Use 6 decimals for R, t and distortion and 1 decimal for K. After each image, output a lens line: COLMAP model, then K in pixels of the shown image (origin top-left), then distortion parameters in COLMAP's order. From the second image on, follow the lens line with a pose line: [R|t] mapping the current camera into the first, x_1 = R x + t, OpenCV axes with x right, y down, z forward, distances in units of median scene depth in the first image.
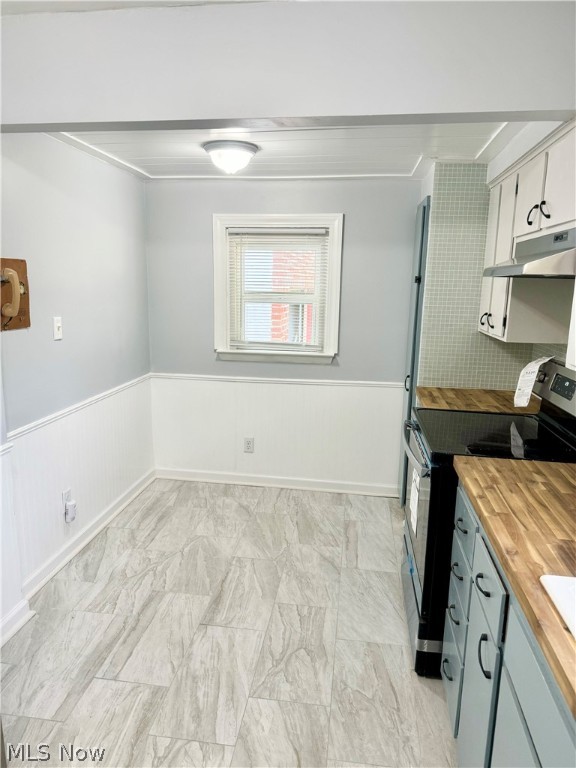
lens RADIAL K [[534.2, 0, 286.0], [0, 534.2, 388.9], [0, 0, 1]] dist [0.020645, -0.042124]
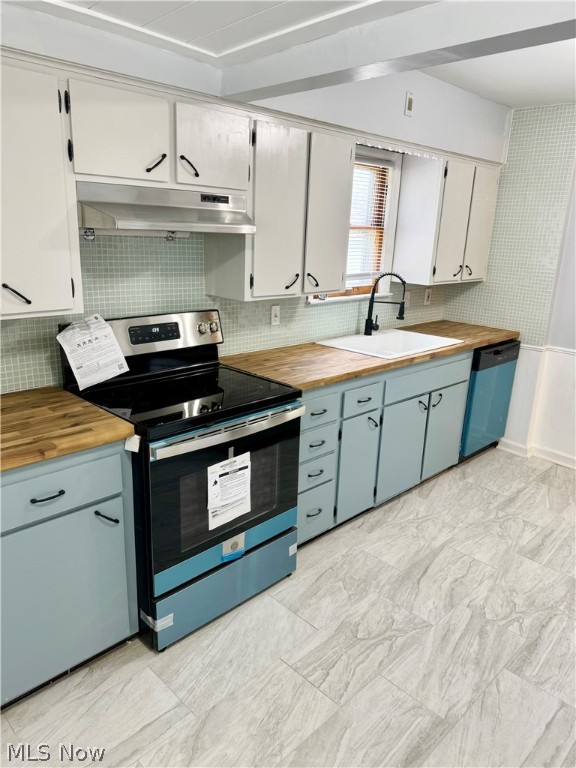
lens RADIAL K [[534.2, 0, 286.0], [0, 534.2, 388.9], [0, 0, 1]] dist [0.020645, -0.042124]
pose [[-0.790567, -0.215324, 0.573270, -0.290870], [0.071867, 0.897050, 0.436045, -0.310236], [-0.608143, 0.385923, -0.693704, 1.421215]]
